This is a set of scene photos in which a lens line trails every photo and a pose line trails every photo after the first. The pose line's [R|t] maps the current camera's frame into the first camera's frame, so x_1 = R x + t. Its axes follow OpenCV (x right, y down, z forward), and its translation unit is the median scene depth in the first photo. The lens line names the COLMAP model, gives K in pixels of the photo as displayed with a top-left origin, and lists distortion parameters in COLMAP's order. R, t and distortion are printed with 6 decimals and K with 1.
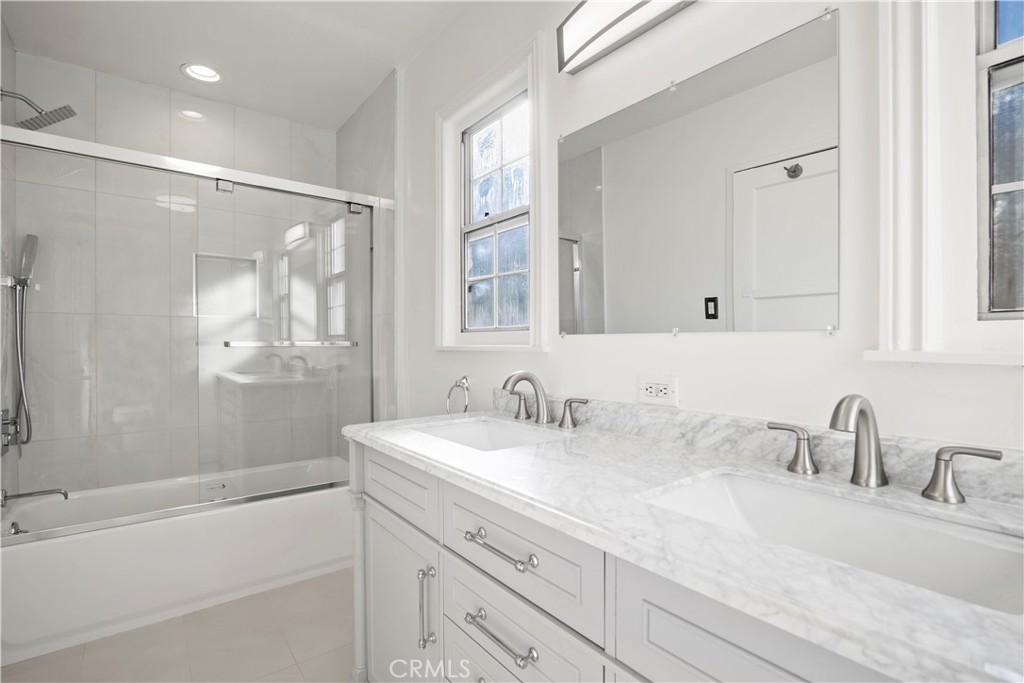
lens RADIAL K [[480.4, 0, 508.7], [0, 480.4, 346.5], [0, 0, 1]] dist [-0.018307, 0.002388]
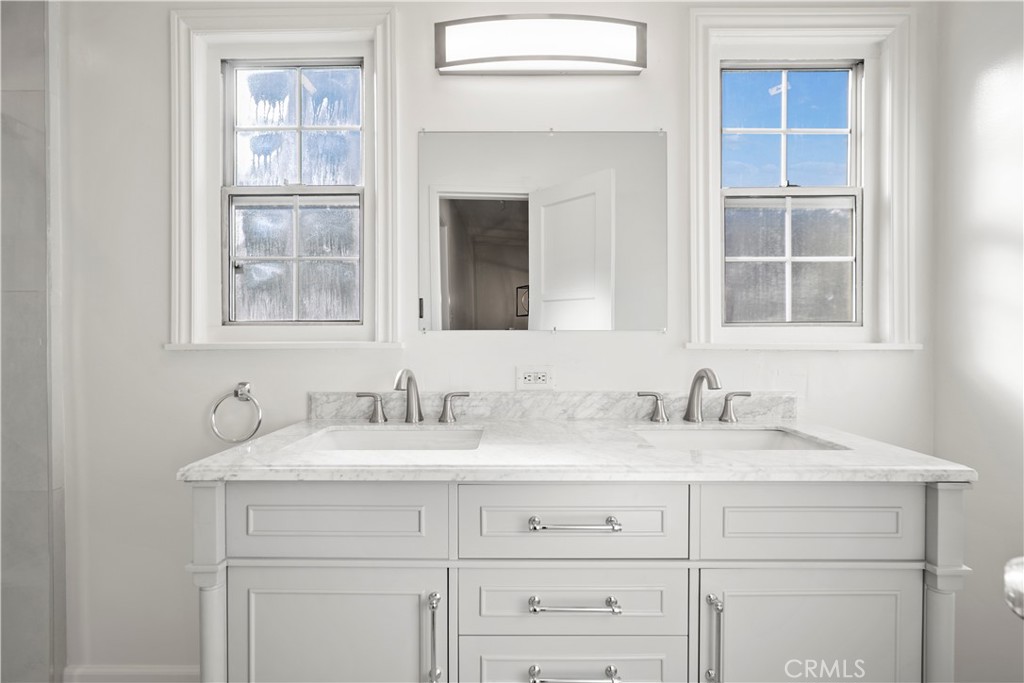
lens RADIAL K [[480.4, 0, 505.4], [0, 480.4, 342.4], [0, 0, 1]] dist [-0.018307, 0.002388]
pose [[0.617250, -0.002132, 0.786764, -0.650920], [0.007701, 0.999965, -0.003332, 0.004990], [-0.786730, 0.008115, 0.617244, 0.299172]]
